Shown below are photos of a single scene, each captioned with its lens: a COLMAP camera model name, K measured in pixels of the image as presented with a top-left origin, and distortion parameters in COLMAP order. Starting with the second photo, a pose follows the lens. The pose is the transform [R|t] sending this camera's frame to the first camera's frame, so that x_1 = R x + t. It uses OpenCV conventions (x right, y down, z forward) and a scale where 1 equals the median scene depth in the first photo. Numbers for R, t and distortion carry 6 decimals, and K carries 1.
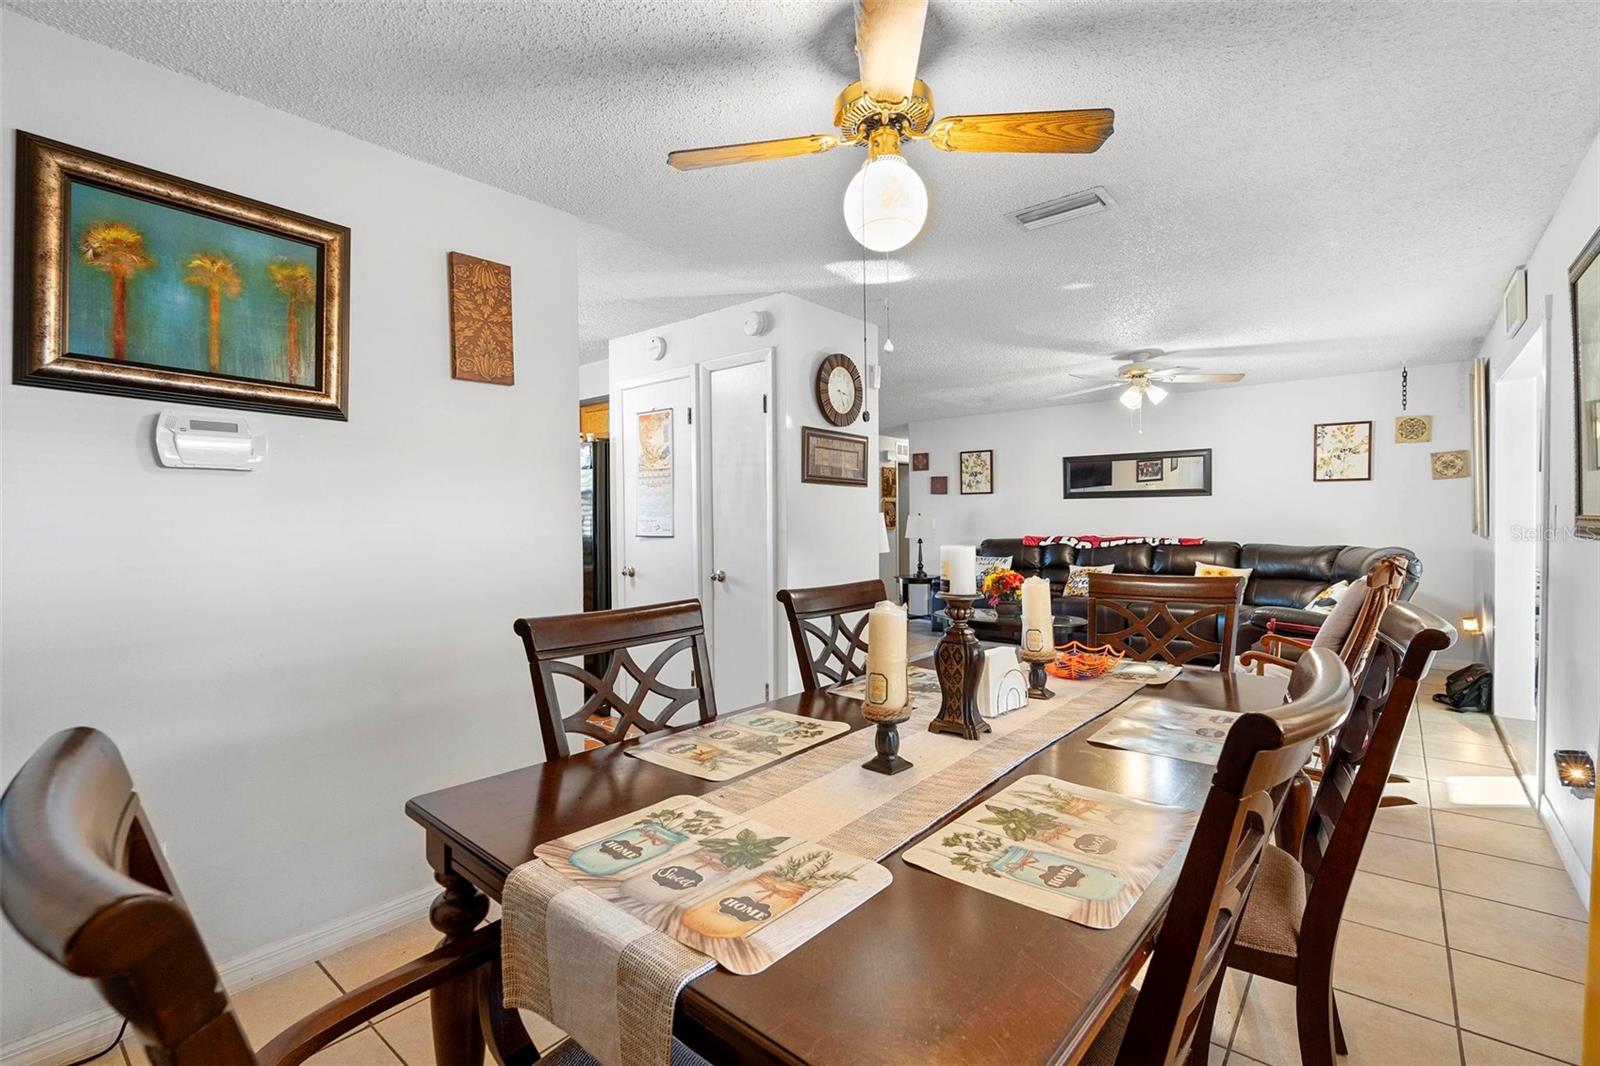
lens RADIAL K [[720.3, 0, 793.6], [0, 720.3, 530.5], [0, 0, 1]] dist [-0.010412, 0.003557]
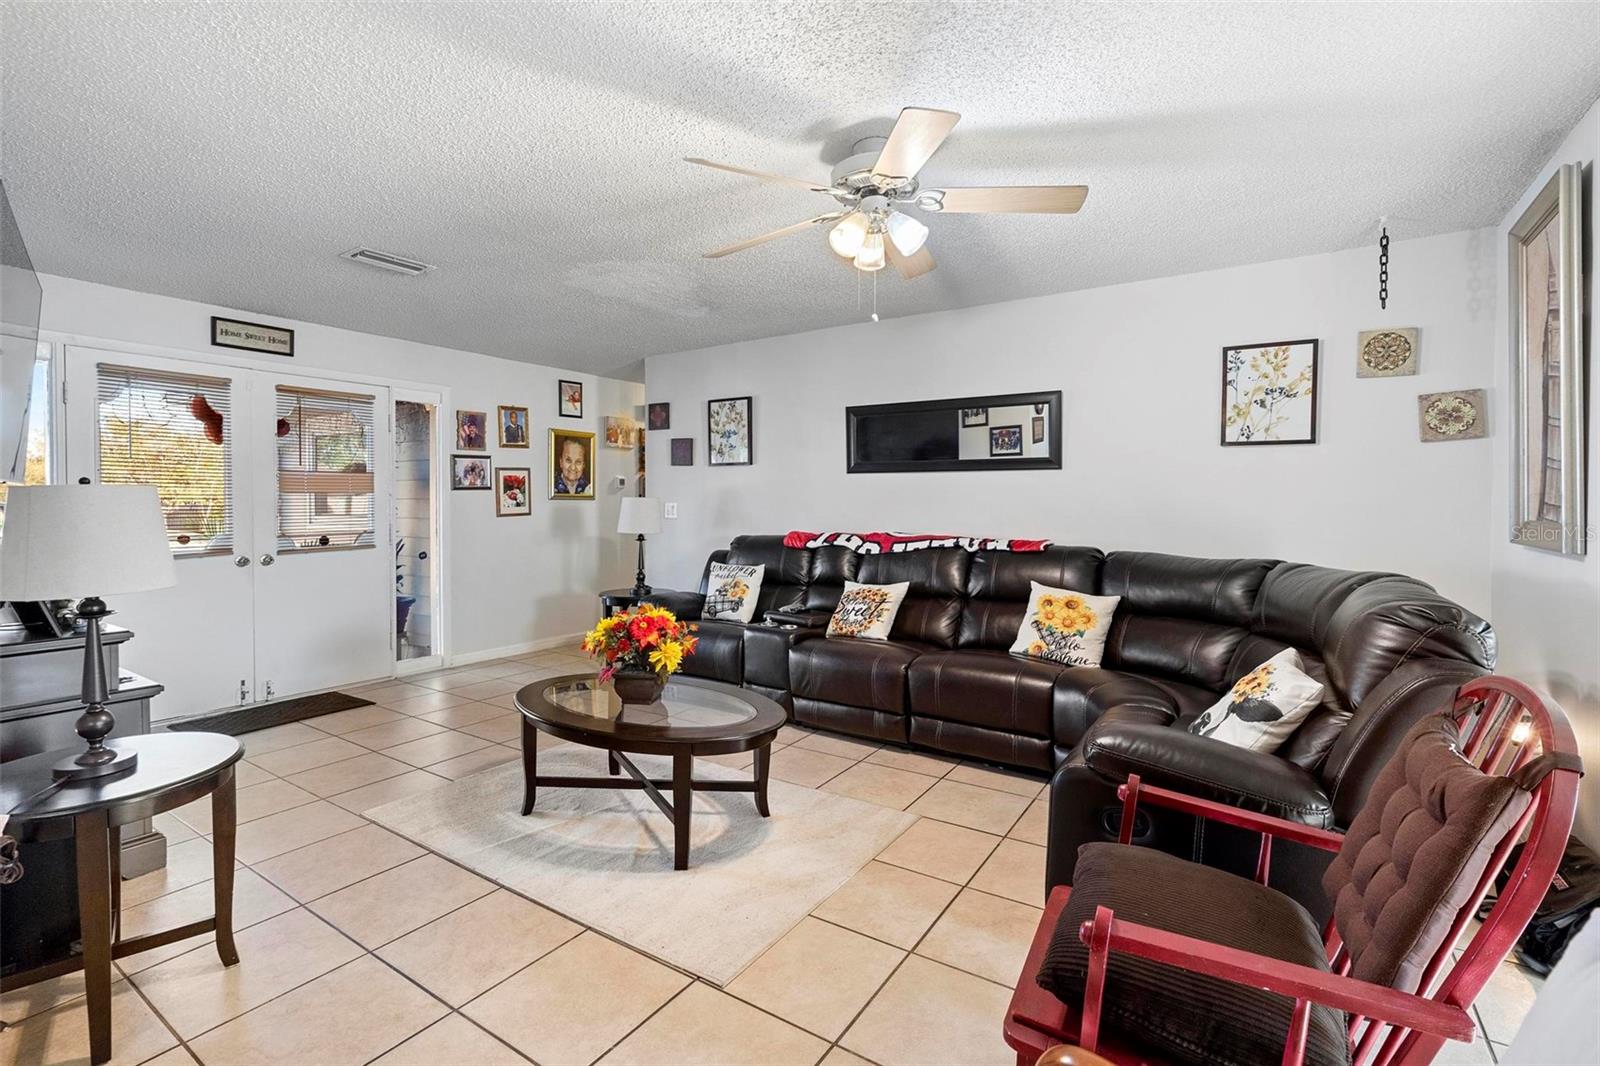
lens RADIAL K [[731.3, 0, 792.0], [0, 731.3, 509.5], [0, 0, 1]] dist [-0.011943, 0.004741]
pose [[0.994018, 0.008357, 0.108899, 0.357169], [-0.007930, 0.999959, -0.004350, -0.012675], [-0.108931, 0.003461, 0.994043, 0.510455]]
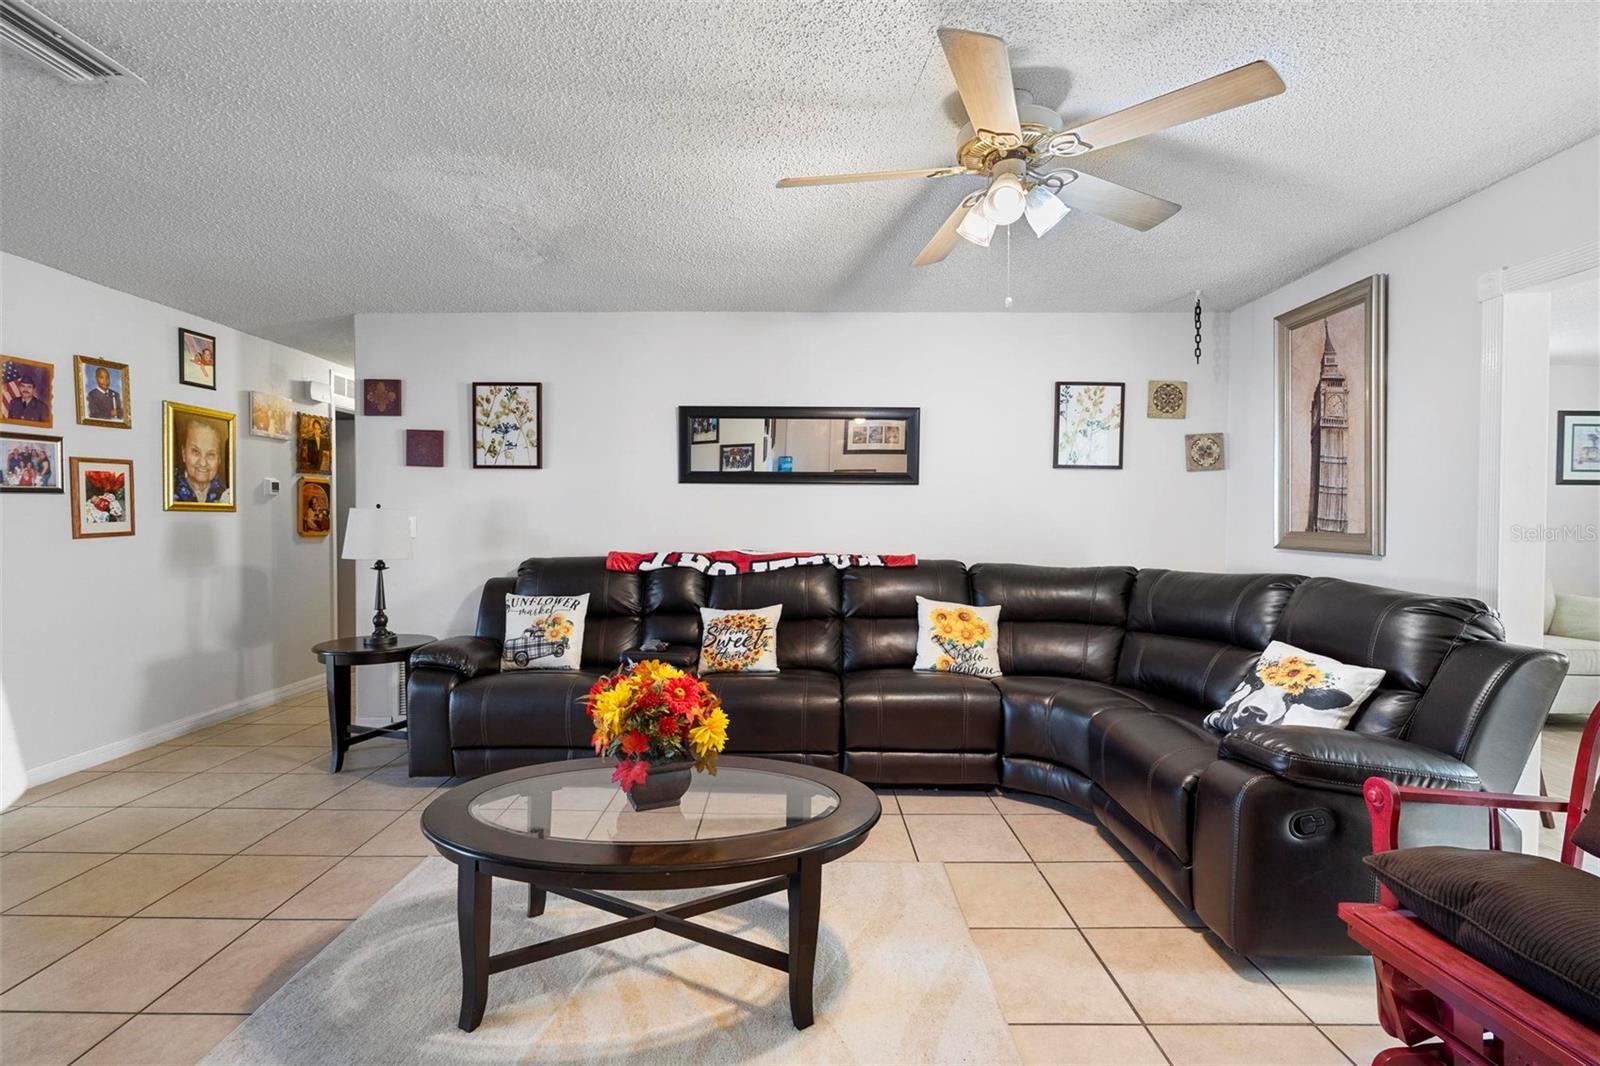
lens RADIAL K [[721.3, 0, 794.4], [0, 721.3, 528.3], [0, 0, 1]] dist [-0.011252, 0.003870]
pose [[0.770654, 0.002901, 0.637247, 0.131767], [-0.001697, 0.999995, -0.002499, -0.011845], [-0.637252, 0.000844, 0.770655, 0.724500]]
